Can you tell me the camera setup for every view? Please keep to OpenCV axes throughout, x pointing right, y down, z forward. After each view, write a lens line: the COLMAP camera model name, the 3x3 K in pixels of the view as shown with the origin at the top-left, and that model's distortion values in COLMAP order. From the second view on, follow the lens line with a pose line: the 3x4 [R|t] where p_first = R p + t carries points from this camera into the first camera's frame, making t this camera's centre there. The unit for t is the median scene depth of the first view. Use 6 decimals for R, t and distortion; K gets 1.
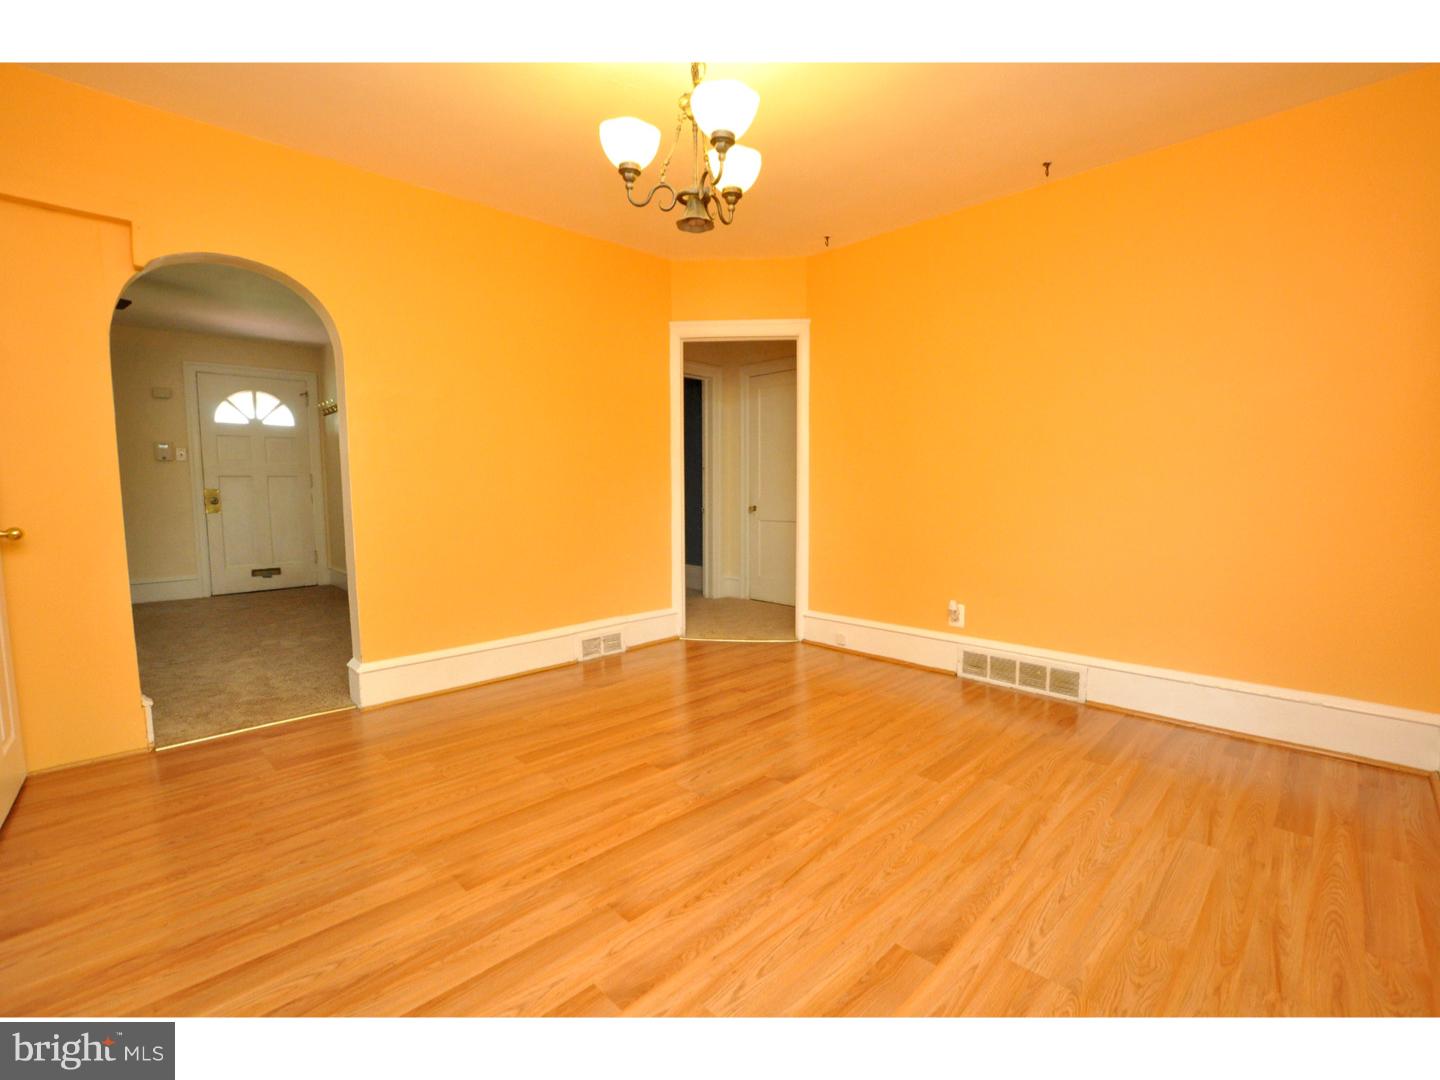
lens RADIAL K [[636.1, 0, 719.1], [0, 636.1, 543.6], [0, 0, 1]] dist [-0.028013, 0.000996]
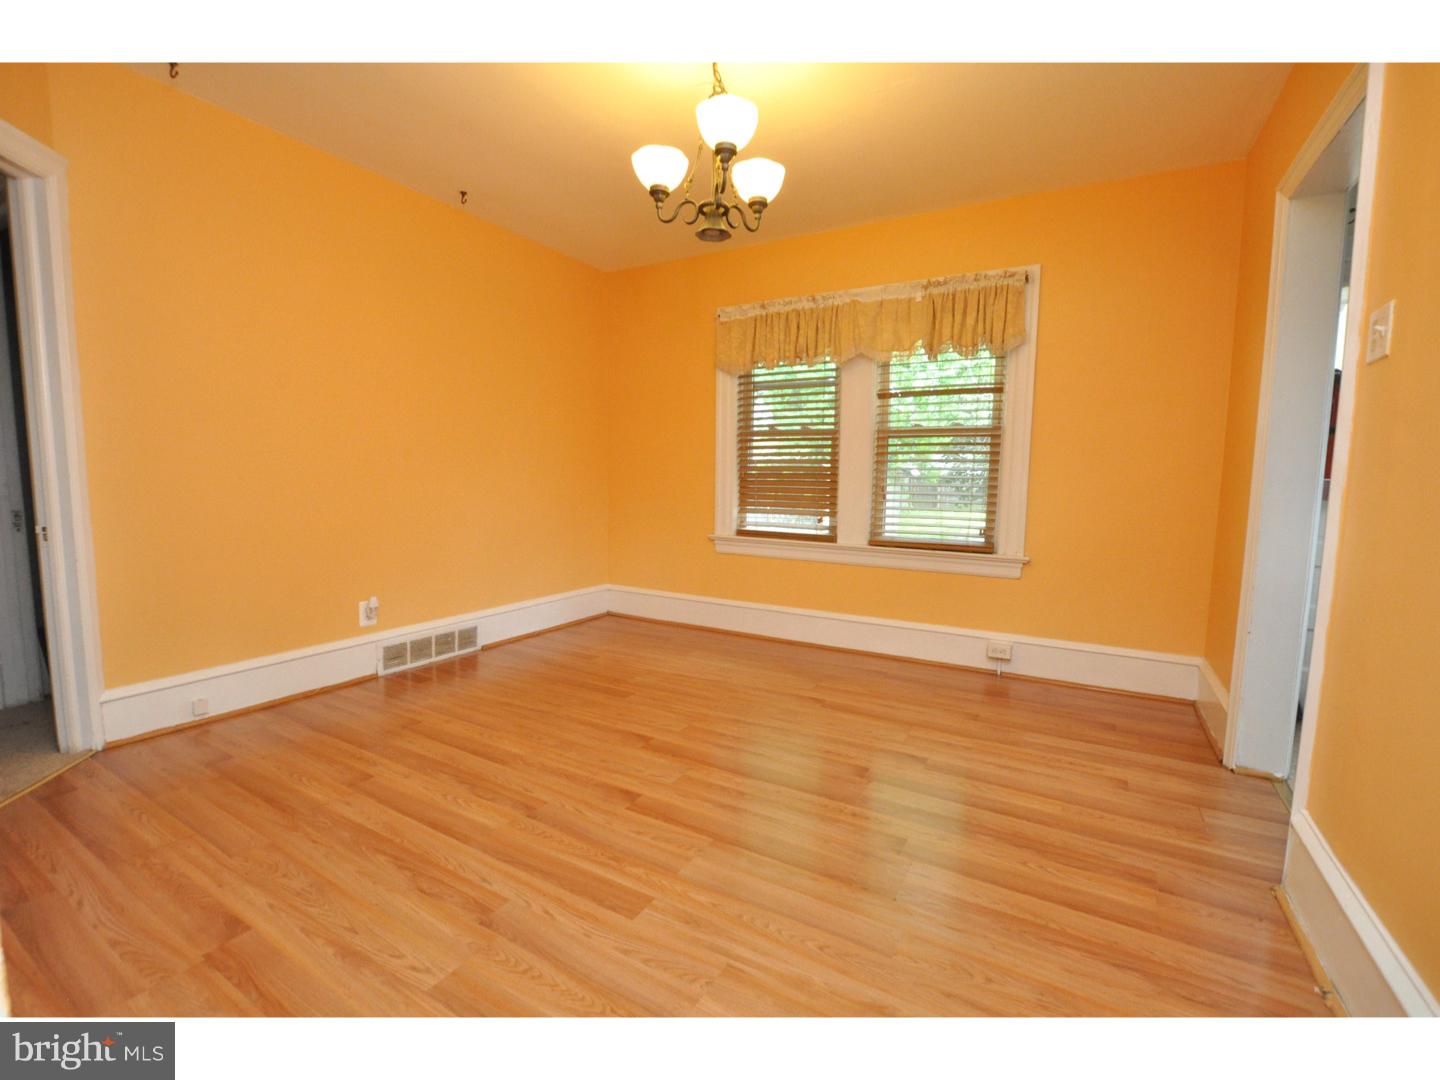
lens RADIAL K [[636.5, 0, 726.5], [0, 636.5, 544.4], [0, 0, 1]] dist [-0.031431, 0.003644]
pose [[-0.269773, -0.102172, 0.957488, -0.728579], [0.072693, 0.989356, 0.126054, -0.072600], [-0.960176, 0.103609, -0.259474, 0.842592]]
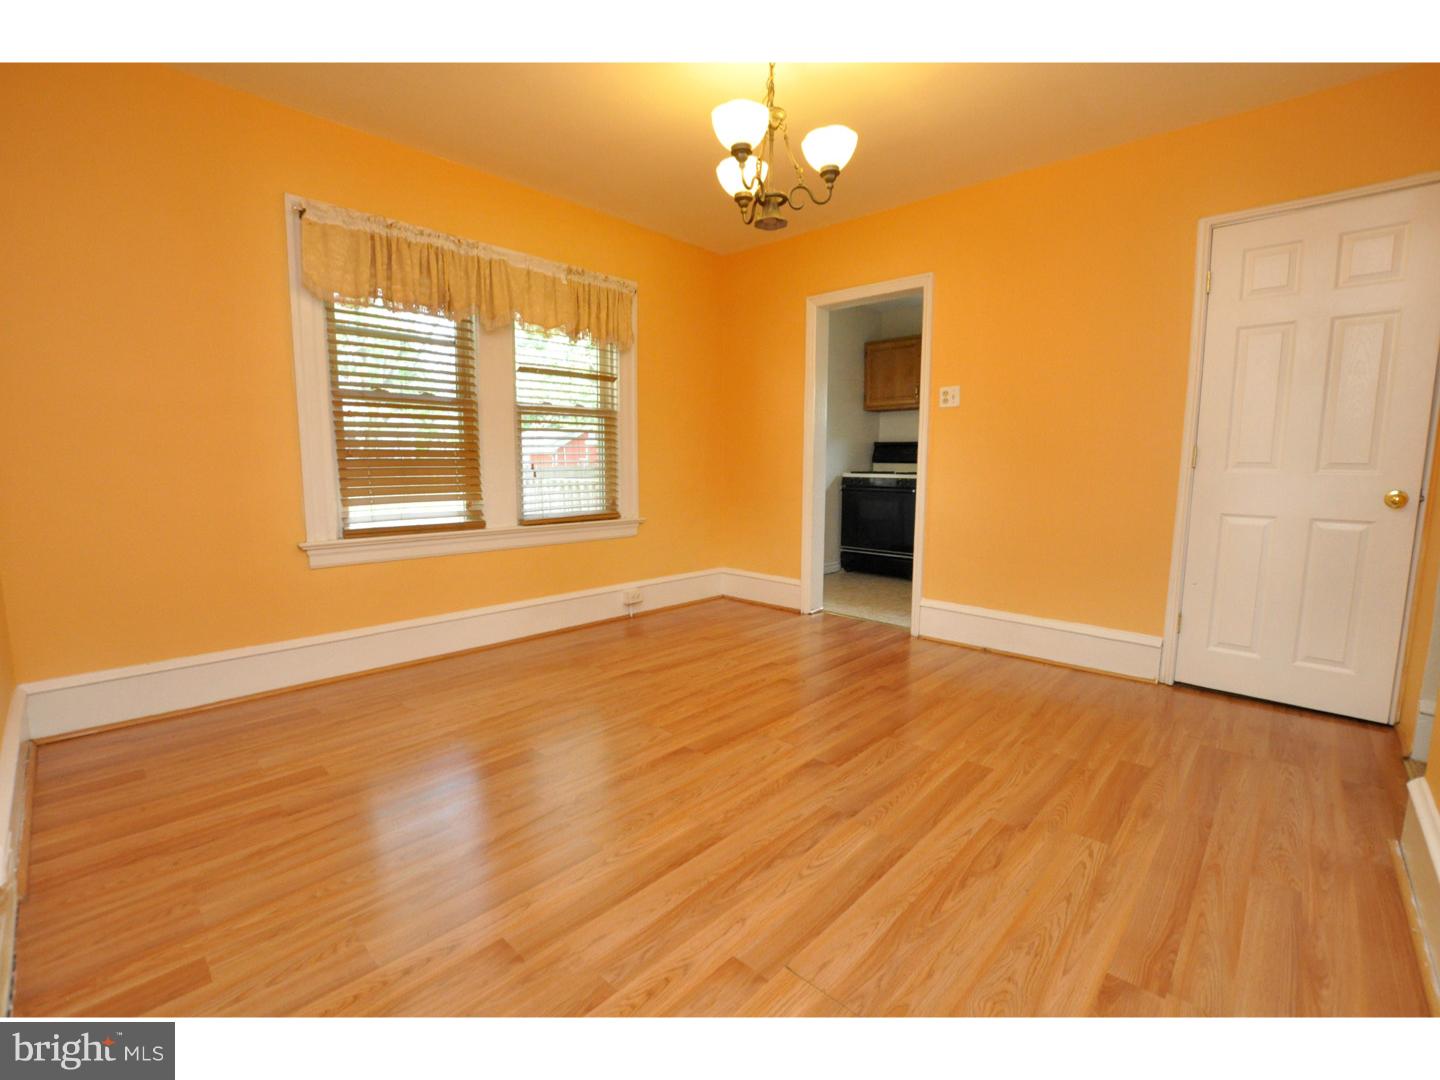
lens RADIAL K [[636.5, 0, 725.1], [0, 636.5, 539.5], [0, 0, 1]] dist [-0.031431, 0.003644]
pose [[-0.998702, 0.005503, -0.050634, 0.068173], [-0.005155, 0.978117, 0.207993, -0.116888], [0.050671, 0.207984, -0.976819, 1.431897]]
